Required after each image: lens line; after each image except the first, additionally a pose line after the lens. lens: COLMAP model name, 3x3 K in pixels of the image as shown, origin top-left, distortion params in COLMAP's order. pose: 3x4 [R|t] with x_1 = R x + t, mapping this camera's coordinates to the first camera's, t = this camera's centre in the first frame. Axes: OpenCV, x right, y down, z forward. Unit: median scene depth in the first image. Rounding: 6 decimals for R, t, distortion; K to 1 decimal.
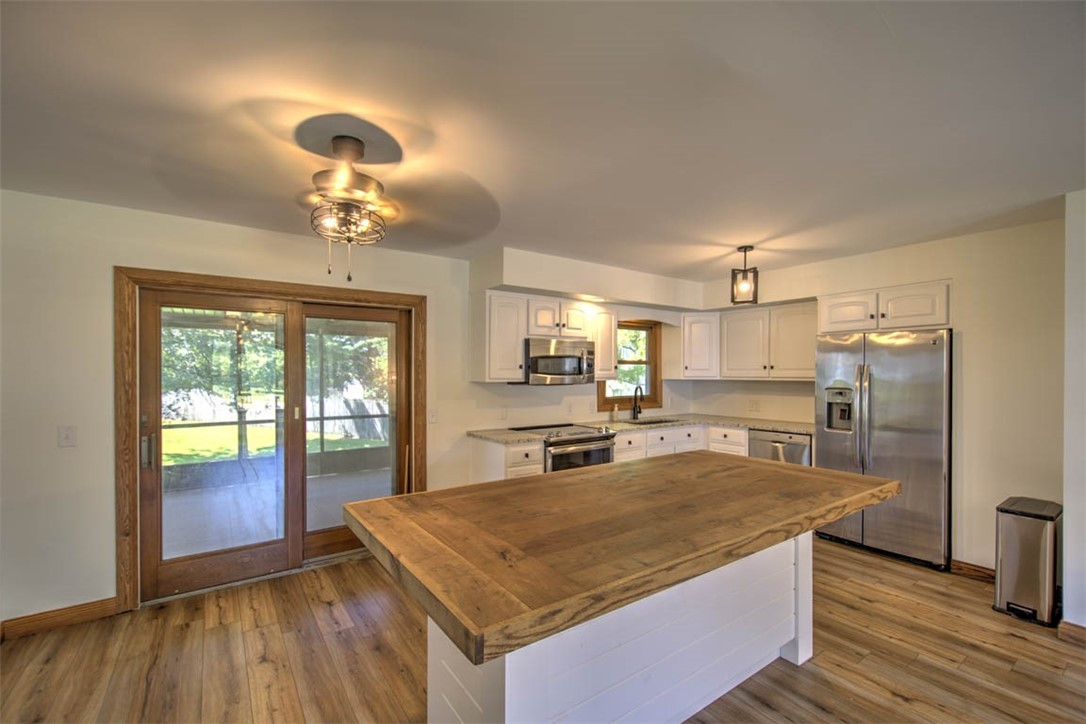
lens RADIAL K [[462.3, 0, 541.3], [0, 462.3, 375.0], [0, 0, 1]] dist [0.001756, -0.002358]
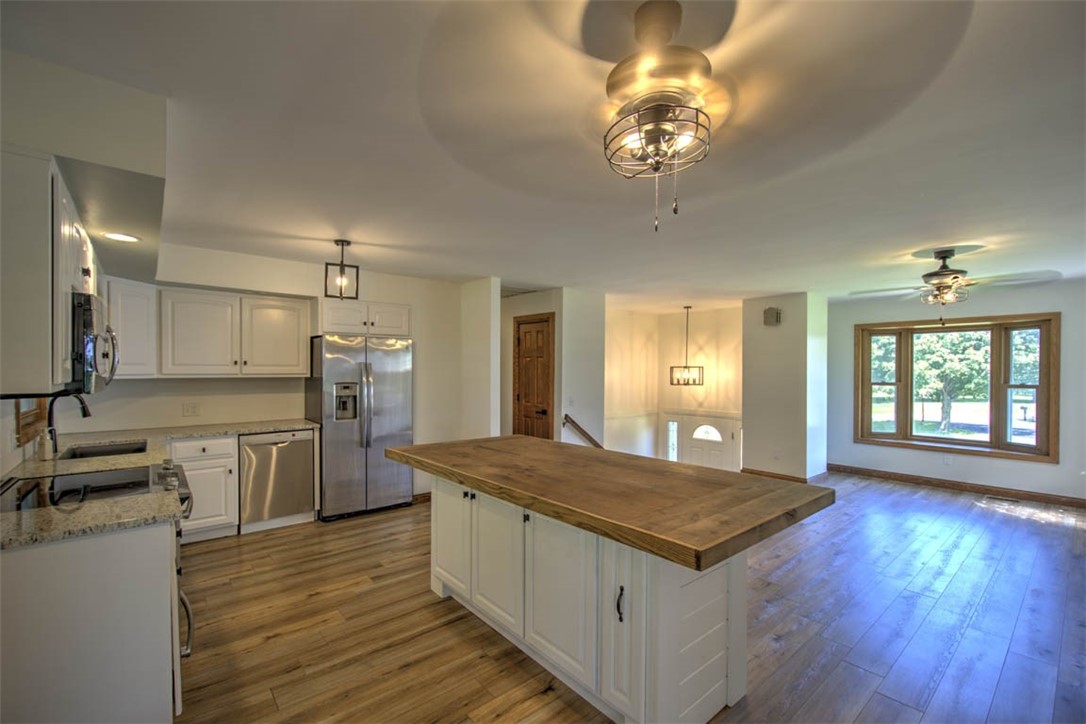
lens RADIAL K [[462.3, 0, 543.2], [0, 462.3, 372.9], [0, 0, 1]] dist [0.001756, -0.002358]
pose [[-0.083717, -0.012468, 0.996412, -0.500857], [0.001221, 0.999920, 0.012615, -0.009087], [-0.996489, 0.002273, -0.083695, 0.576424]]
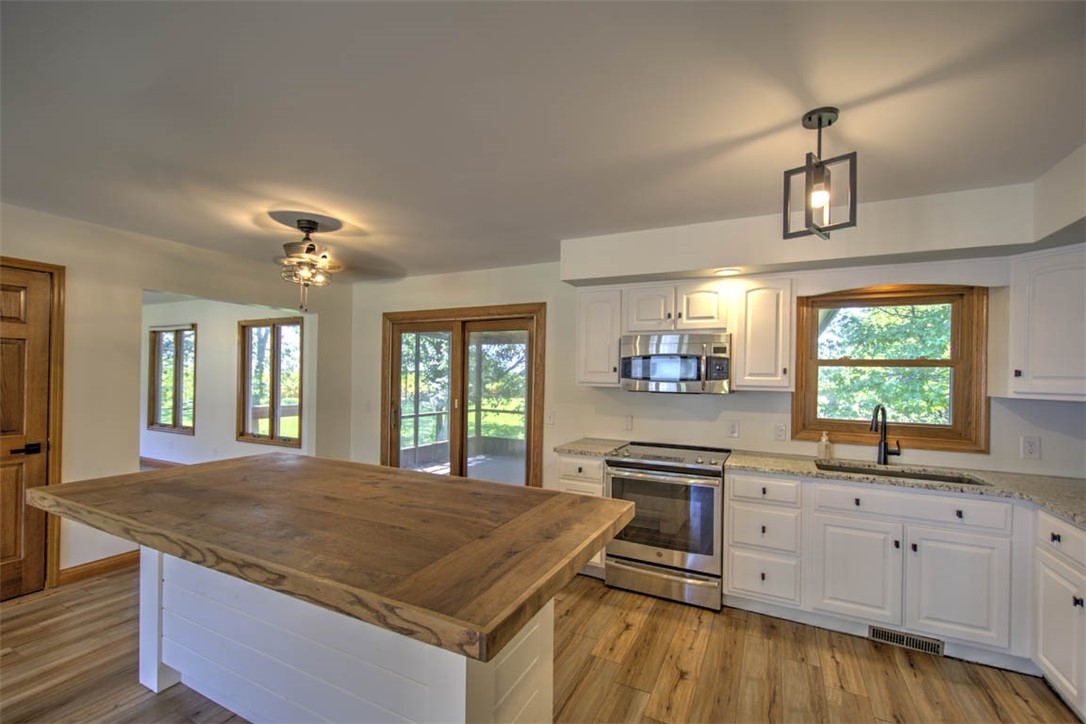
lens RADIAL K [[462.3, 0, 537.2], [0, 462.3, 376.6], [0, 0, 1]] dist [0.001756, -0.002358]
pose [[0.472294, 0.011555, -0.881365, 0.631819], [-0.023218, 0.999730, 0.000665, -0.001708], [0.881135, 0.020149, 0.472435, 0.458666]]
